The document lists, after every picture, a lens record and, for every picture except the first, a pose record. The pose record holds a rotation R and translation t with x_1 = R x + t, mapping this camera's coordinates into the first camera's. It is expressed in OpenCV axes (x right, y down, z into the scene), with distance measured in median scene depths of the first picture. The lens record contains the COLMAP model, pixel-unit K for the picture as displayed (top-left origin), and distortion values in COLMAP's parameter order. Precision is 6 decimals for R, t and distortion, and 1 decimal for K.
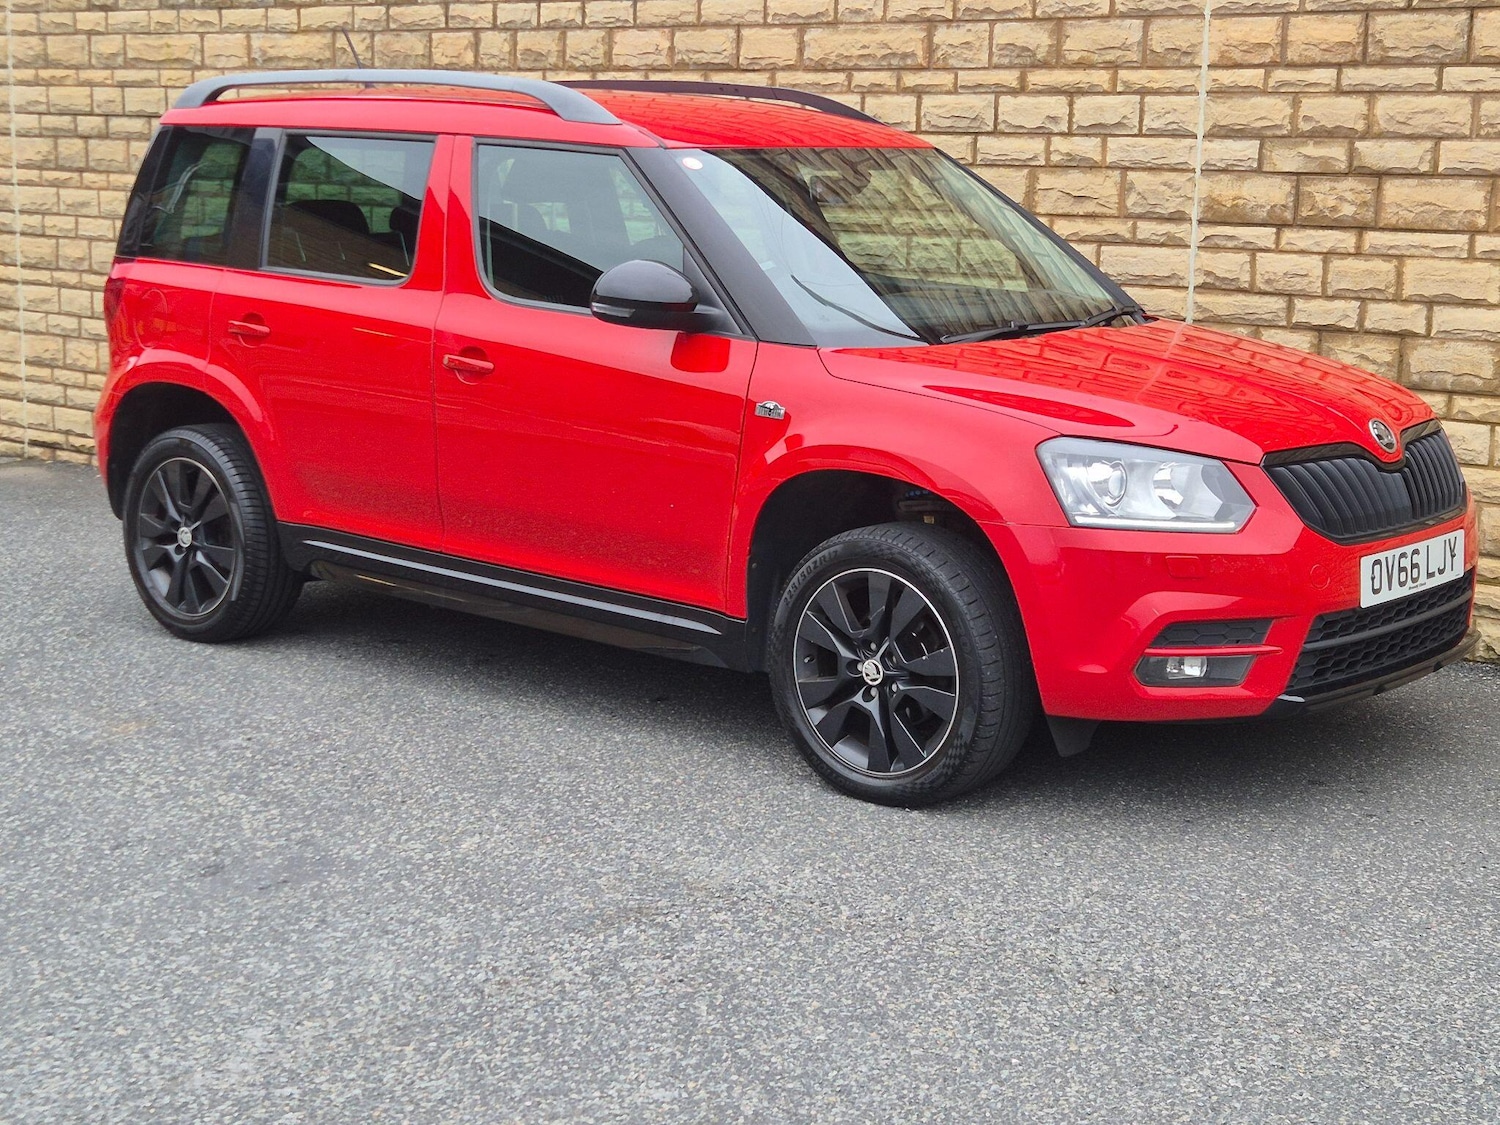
lens RADIAL K [[2292.8, 0, 739.6], [0, 2292.8, 537.1], [0, 0, 1]] dist [0.076510, 0.000000]
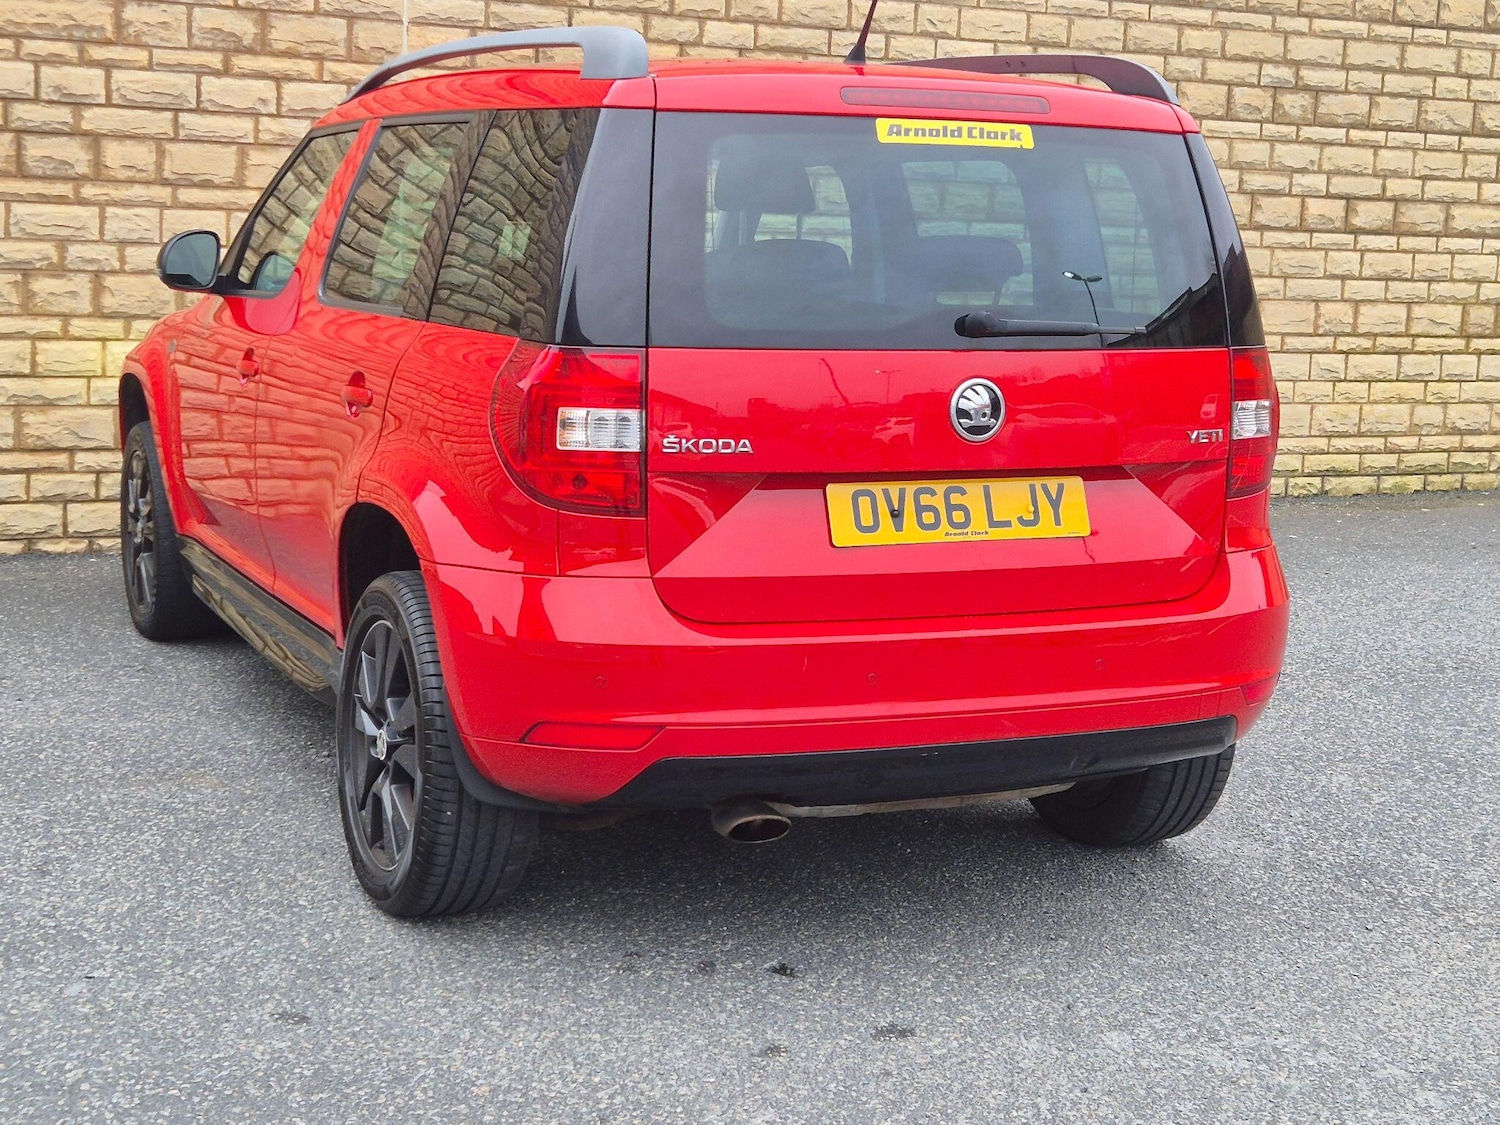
lens RADIAL K [[2292.8, 0, 736.7], [0, 2292.8, 508.5], [0, 0, 1]] dist [0.076510, 0.000000]
pose [[0.410059, -0.132002, 0.902456, -0.788453], [0.115729, 0.989004, 0.092076, -0.064877], [-0.904687, 0.066683, 0.420826, 0.347215]]
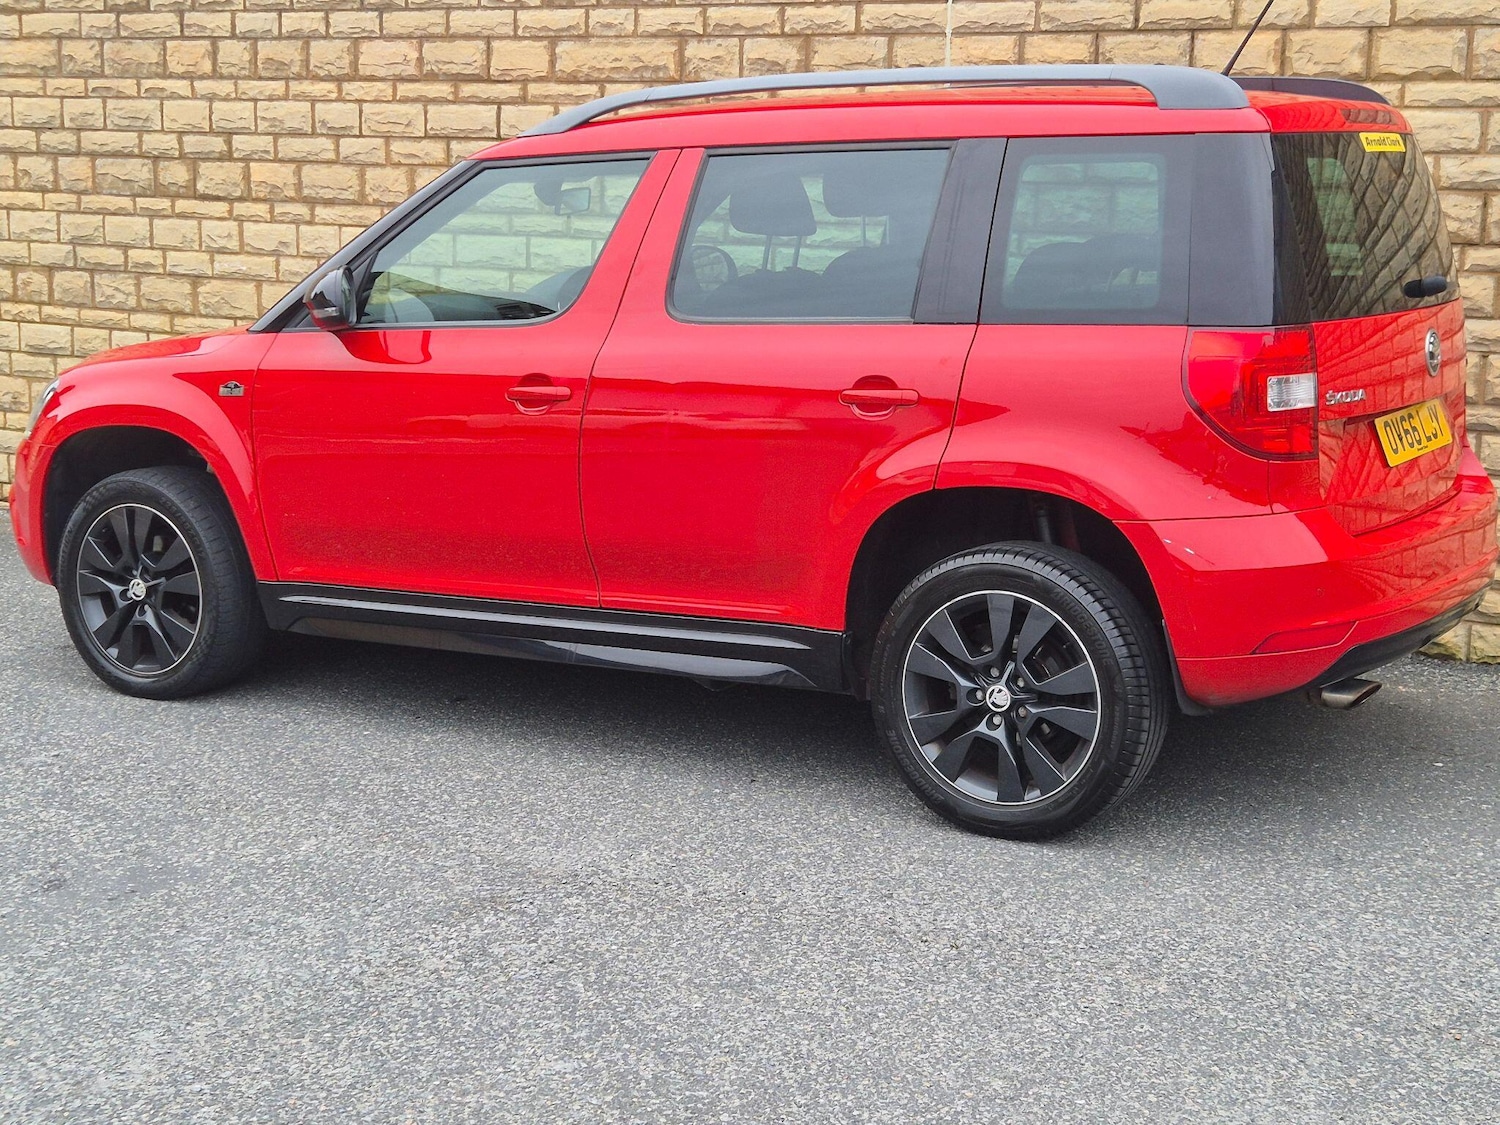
lens RADIAL K [[2292.8, 0, 762.4], [0, 2292.8, 531.9], [0, 0, 1]] dist [0.076510, 0.000000]
pose [[0.987616, -0.029079, 0.154173, -0.048863], [0.029408, 0.999567, 0.000147, 0.000018], [-0.154111, 0.004389, 0.988044, -0.028369]]
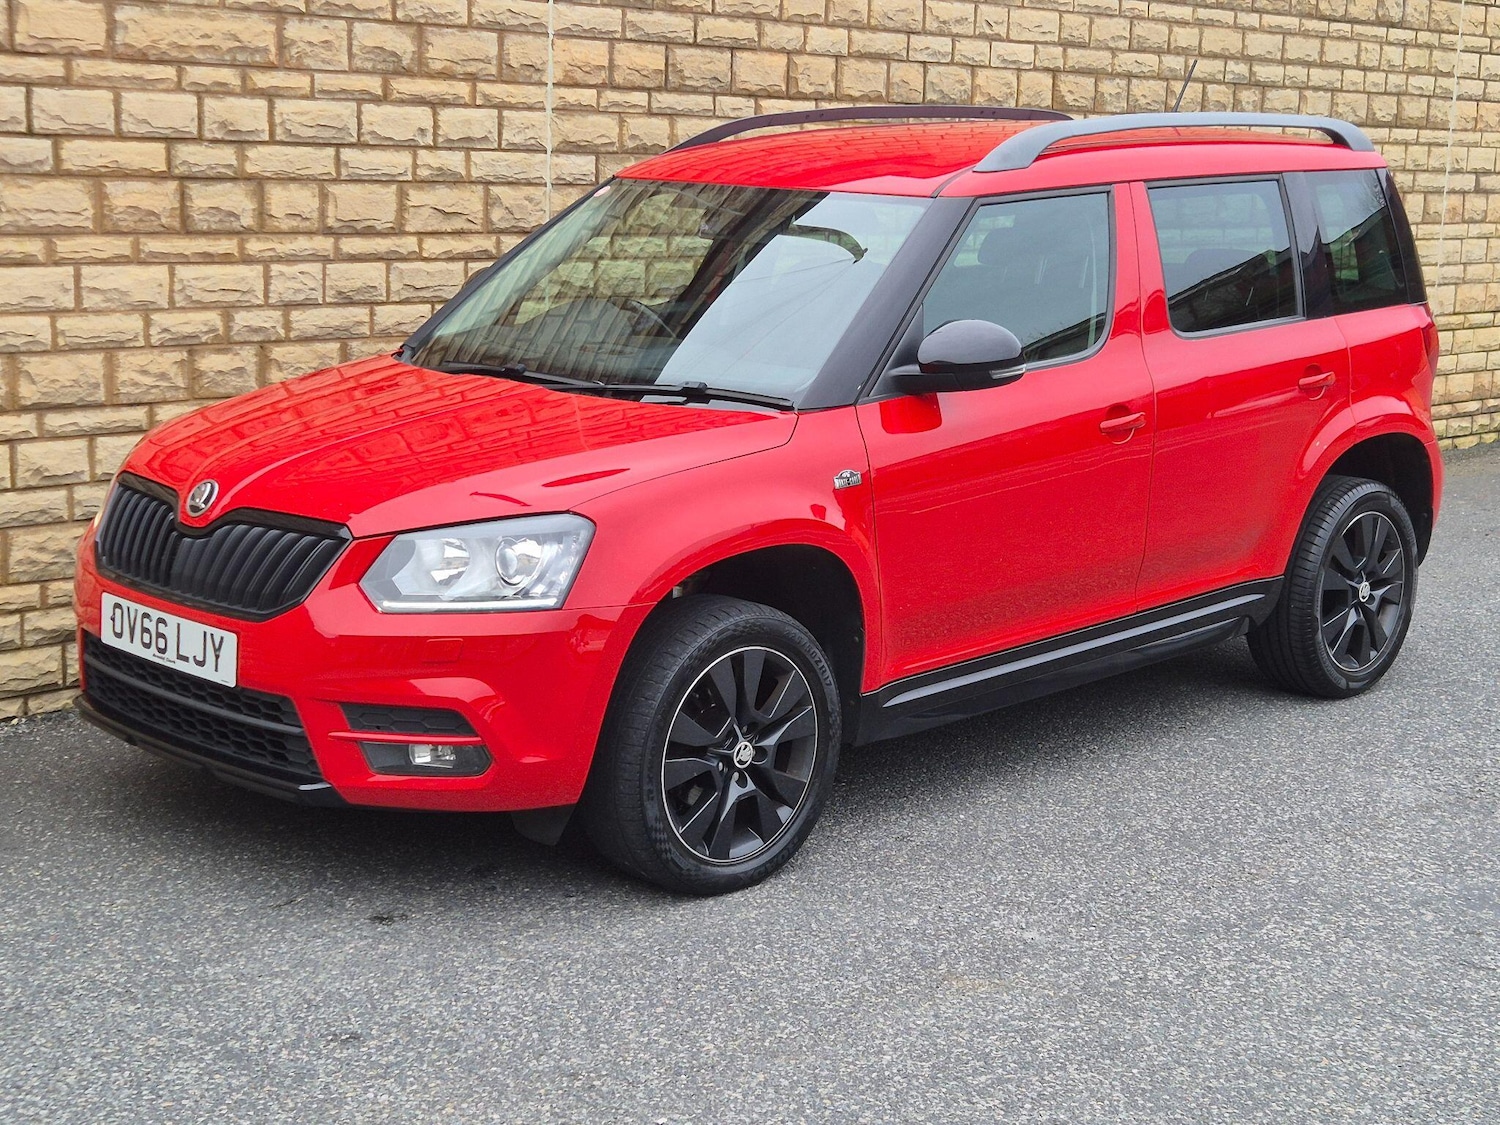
lens RADIAL K [[2292.8, 0, 762.4], [0, 2292.8, 556.1], [0, 0, 1]] dist [0.076510, 0.000000]
pose [[0.076189, -0.197419, 0.977354, -0.803681], [0.136210, 0.973075, 0.185936, -0.168926], [-0.987746, 0.118959, 0.101028, 0.789933]]
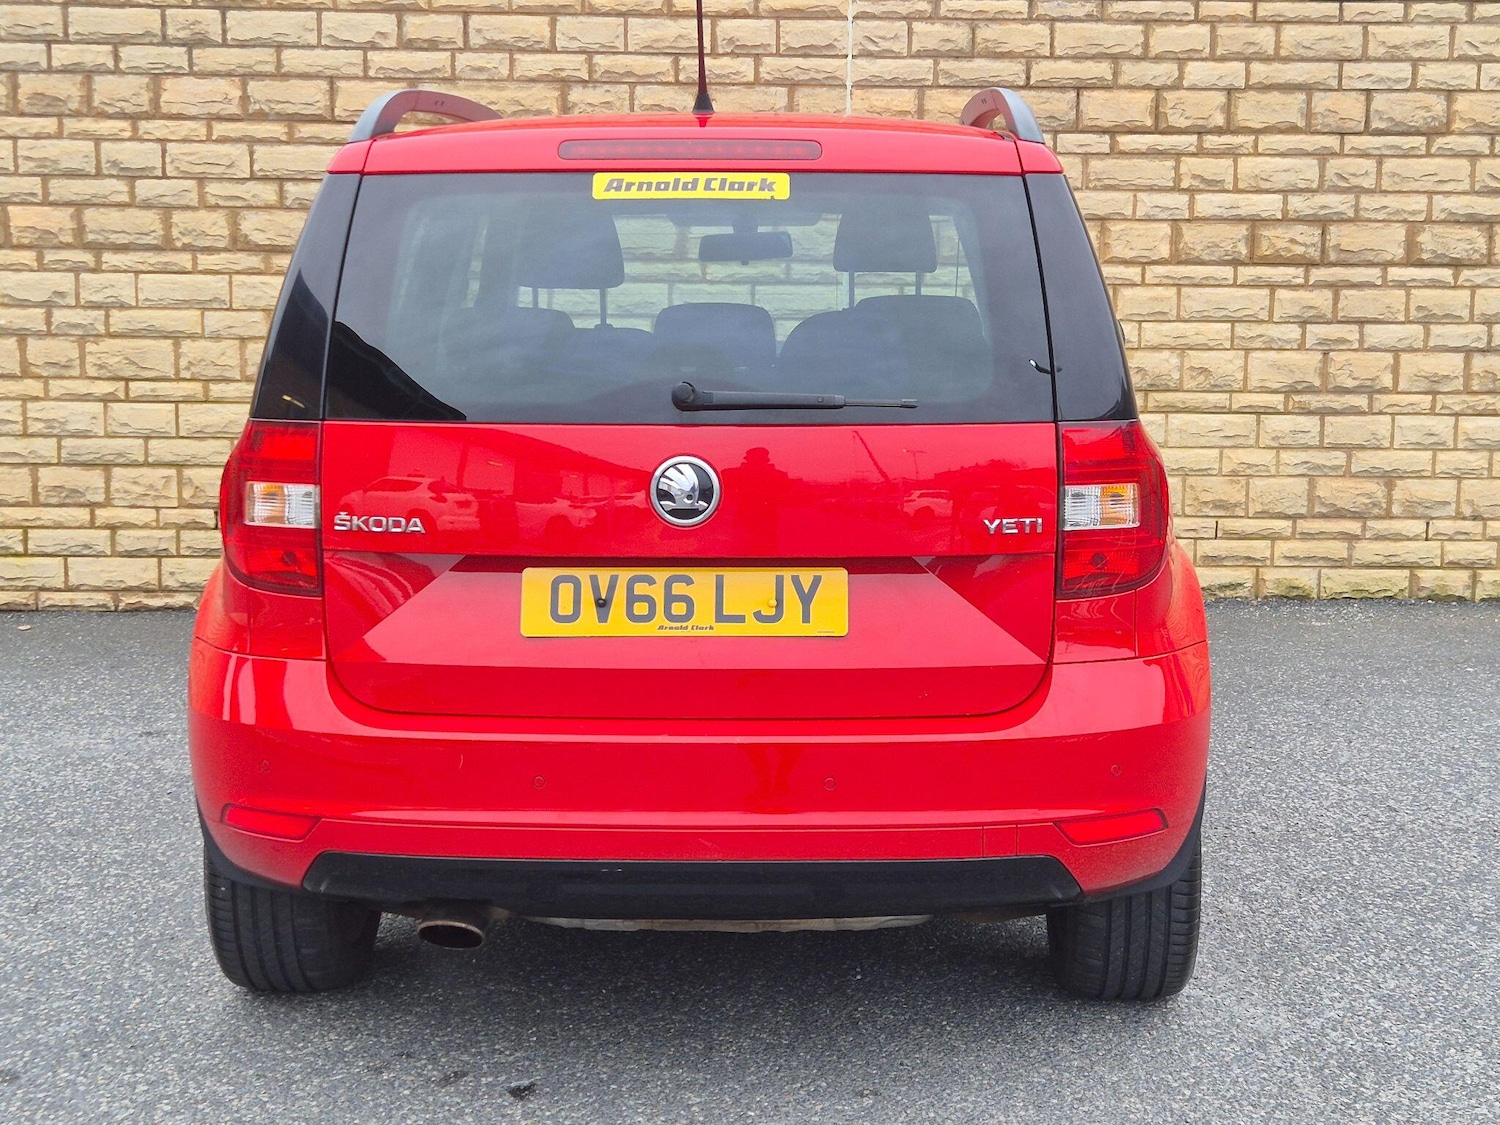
lens RADIAL K [[2292.8, 0, 770.3], [0, 2292.8, 523.9], [0, 0, 1]] dist [0.076510, 0.000000]
pose [[0.764379, -0.100619, 0.636868, -0.565569], [0.113595, 0.993314, 0.020595, -0.031785], [-0.634682, 0.056603, 0.770698, 0.131079]]
